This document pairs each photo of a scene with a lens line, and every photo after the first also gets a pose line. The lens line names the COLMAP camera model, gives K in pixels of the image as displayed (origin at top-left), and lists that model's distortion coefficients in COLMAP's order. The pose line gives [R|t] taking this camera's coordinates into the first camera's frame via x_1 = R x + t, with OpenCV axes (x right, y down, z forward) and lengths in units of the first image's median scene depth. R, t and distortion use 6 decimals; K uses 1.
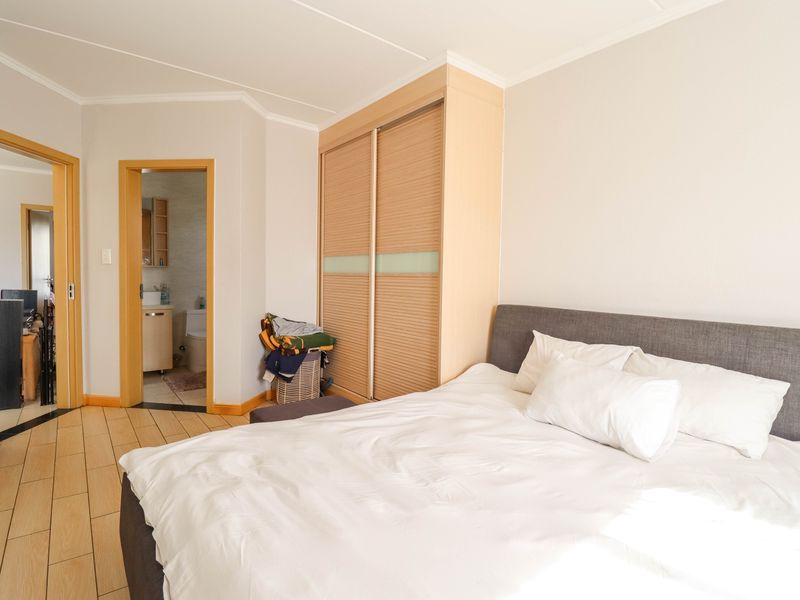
lens RADIAL K [[417.1, 0, 403.4], [0, 417.1, 294.5], [0, 0, 1]] dist [0.001190, -0.014043]
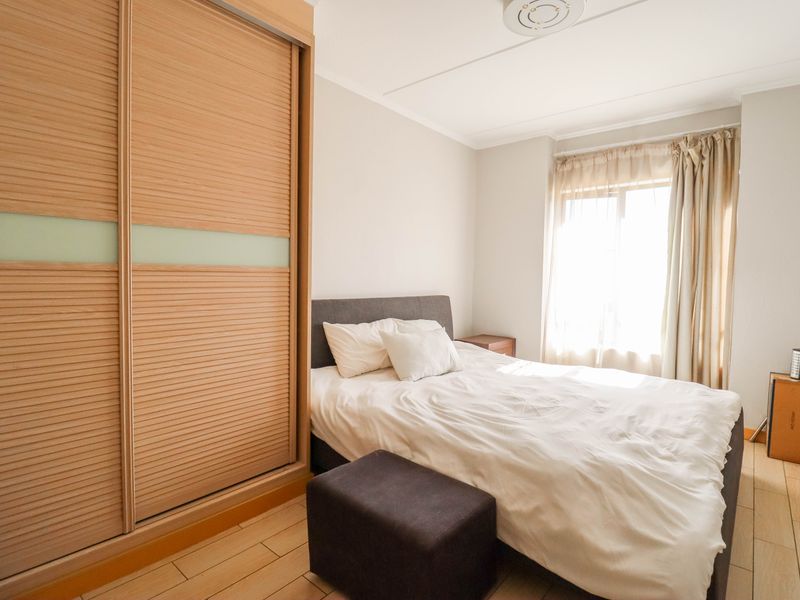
lens RADIAL K [[417.1, 0, 403.4], [0, 417.1, 294.5], [0, 0, 1]] dist [0.001190, -0.014043]
pose [[-0.191254, -0.068997, 0.979112, -0.749140], [0.019446, 0.997064, 0.074061, -0.057486], [-0.981348, 0.033205, -0.189351, 0.998217]]
